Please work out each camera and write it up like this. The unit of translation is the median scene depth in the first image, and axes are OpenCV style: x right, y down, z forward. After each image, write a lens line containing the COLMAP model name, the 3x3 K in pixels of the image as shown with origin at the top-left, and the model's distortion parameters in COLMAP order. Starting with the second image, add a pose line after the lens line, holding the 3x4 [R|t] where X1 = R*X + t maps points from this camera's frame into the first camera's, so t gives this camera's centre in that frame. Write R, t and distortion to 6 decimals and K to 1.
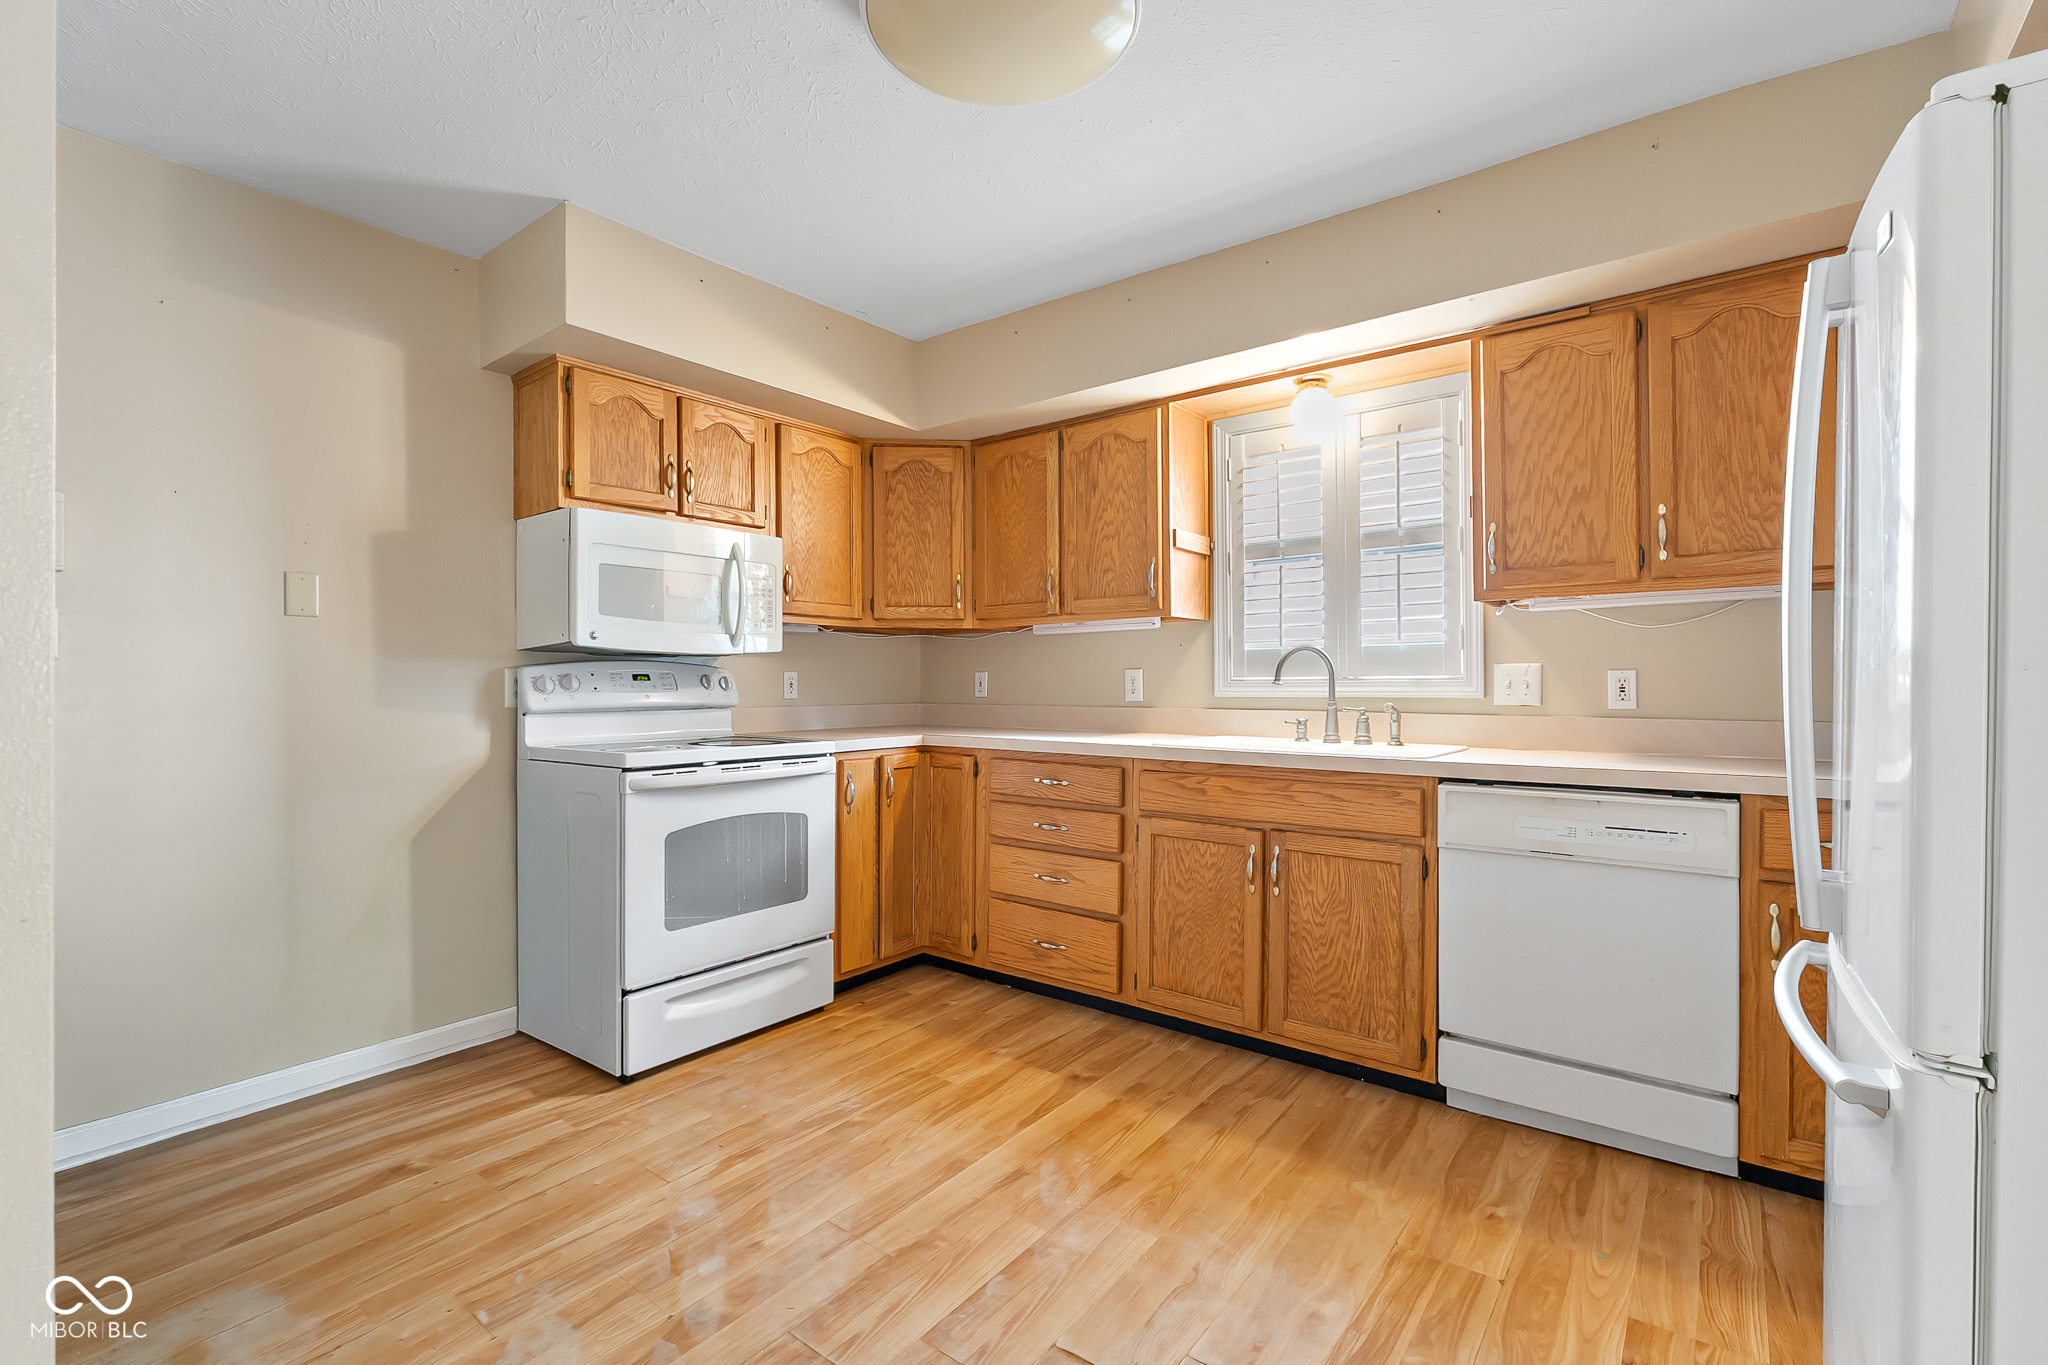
lens RADIAL K [[906.2, 0, 1002.4], [0, 906.2, 683.4], [0, 0, 1]] dist [0.000330, 0.000081]
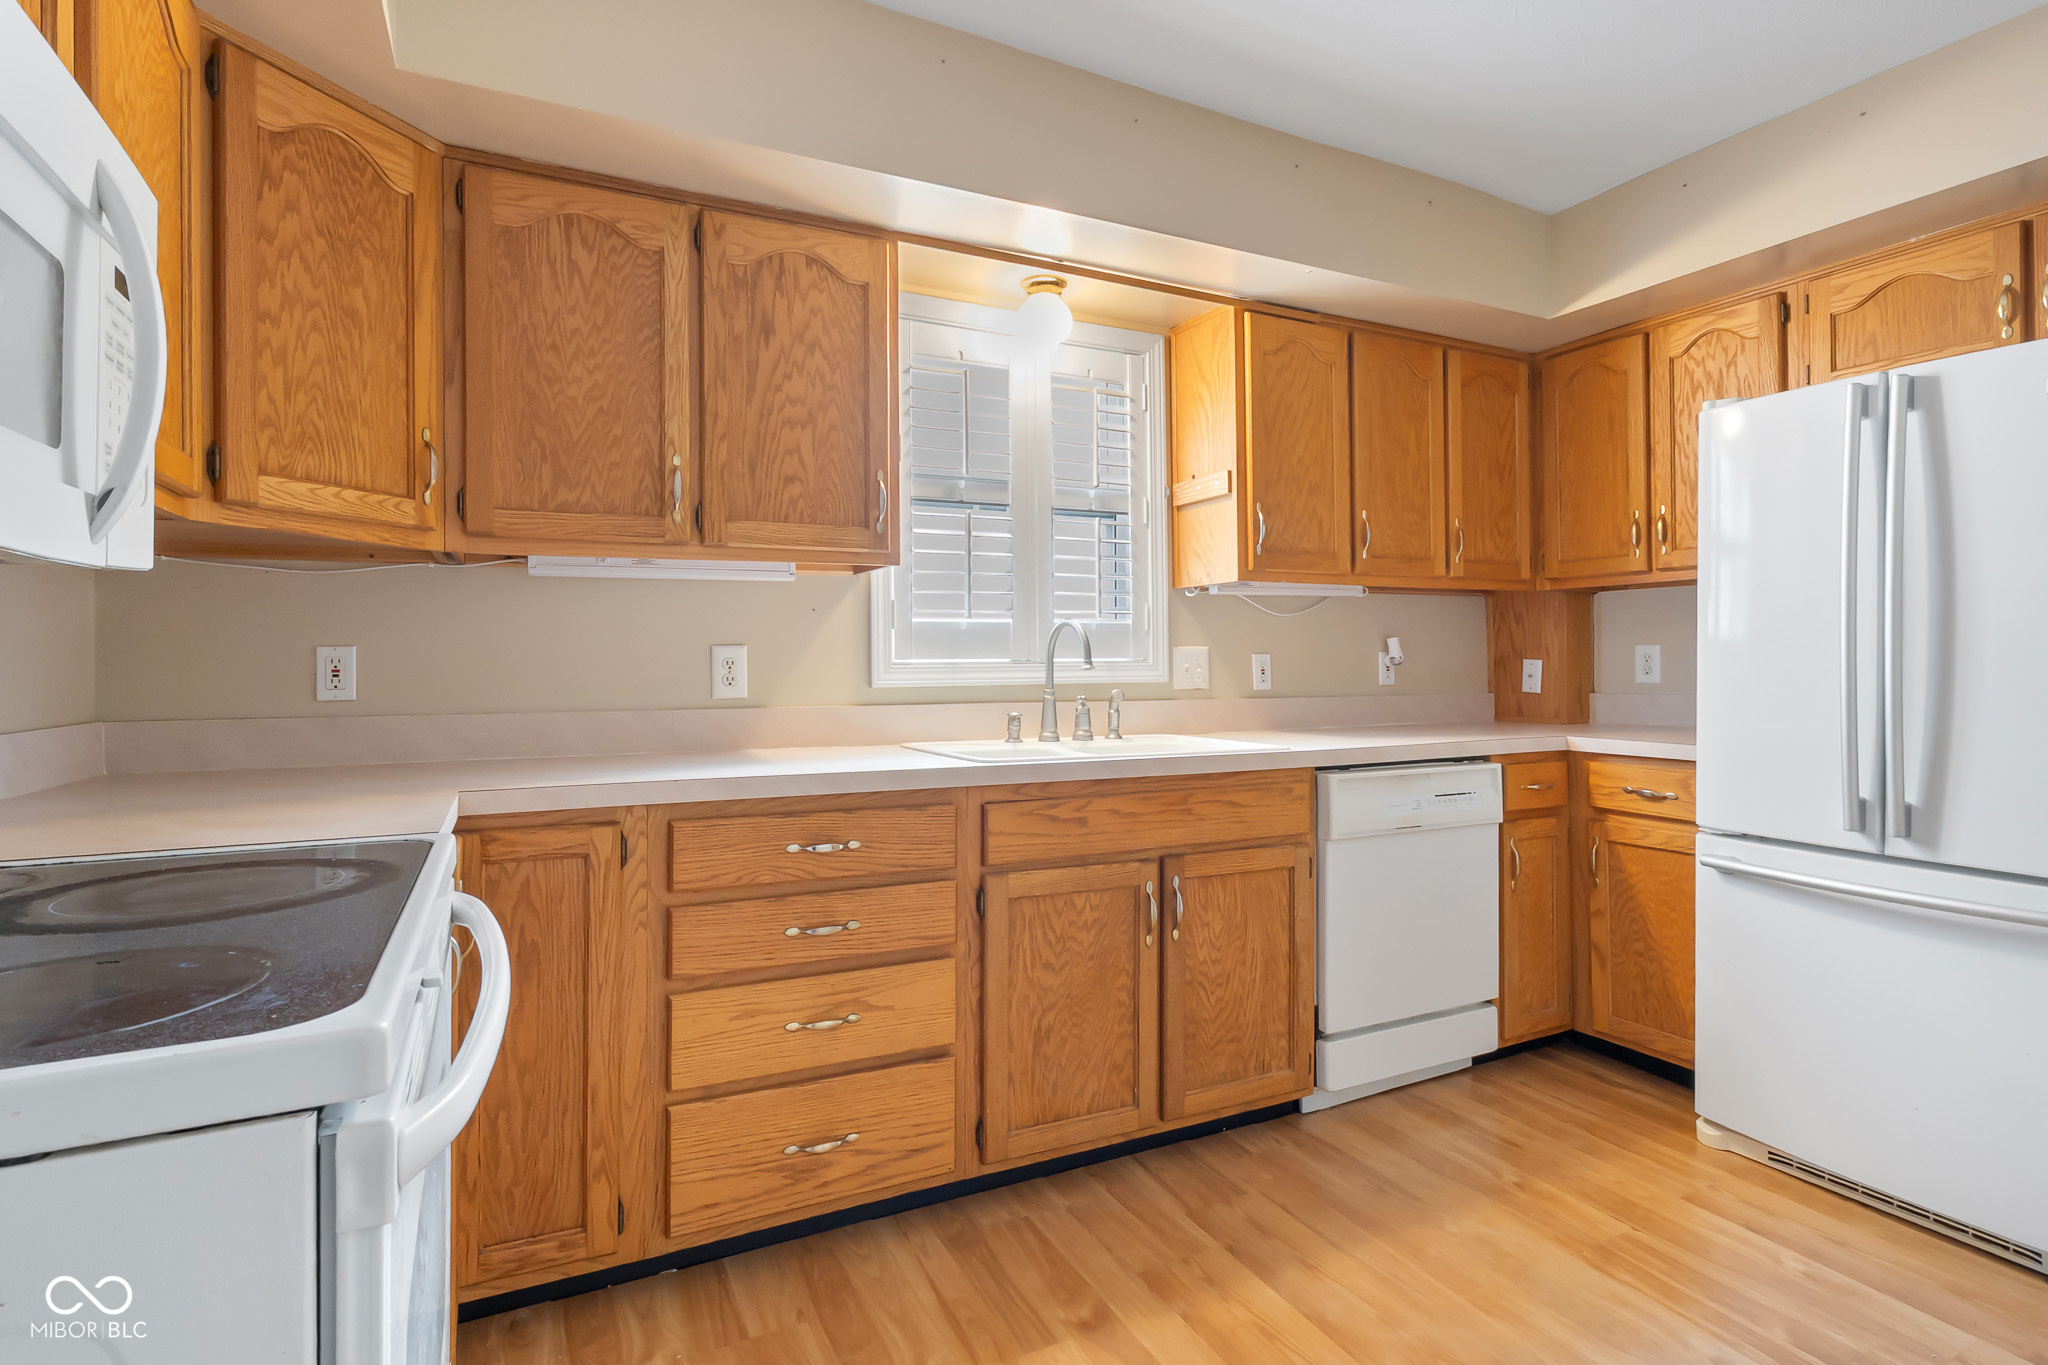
lens RADIAL K [[990.2, 0, 1041.5], [0, 990.2, 662.8], [0, 0, 1]] dist [-0.006435, -0.000542]
pose [[0.435095, 0.000942, 0.900384, -0.452570], [0.003992, 0.999988, -0.002976, -0.001575], [-0.900376, 0.004889, 0.435086, 0.648156]]
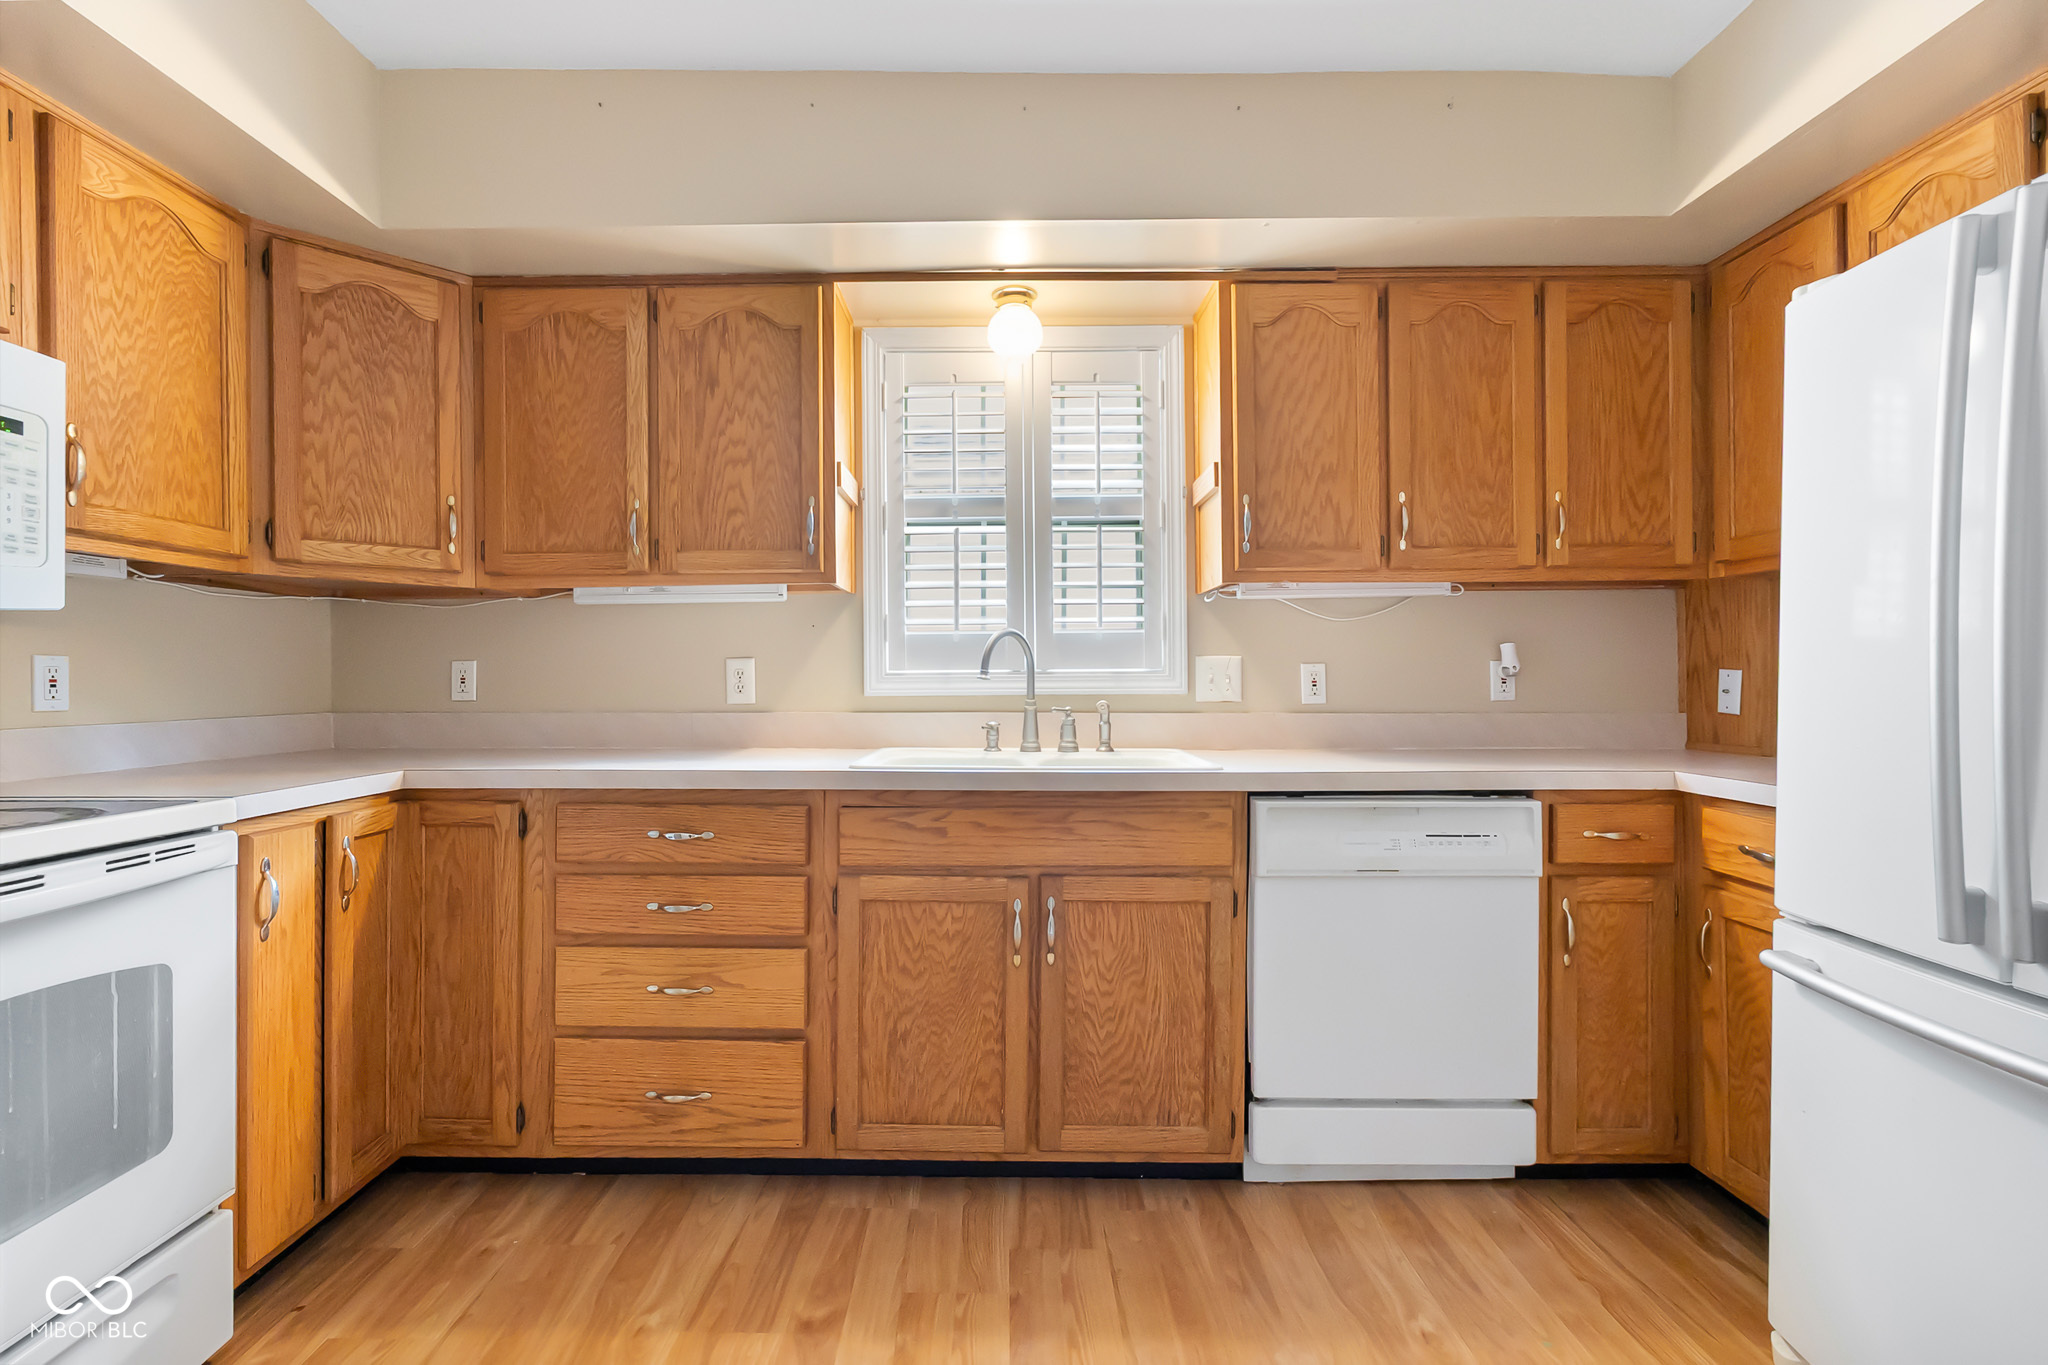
lens RADIAL K [[913.9, 0, 998.9], [0, 913.9, 684.6], [0, 0, 1]] dist [-0.005524, 0.000560]
pose [[0.792999, -0.004496, 0.609206, -0.163100], [0.001426, 0.999984, 0.005524, 0.001387], [-0.609221, -0.003512, 0.792993, 0.384829]]
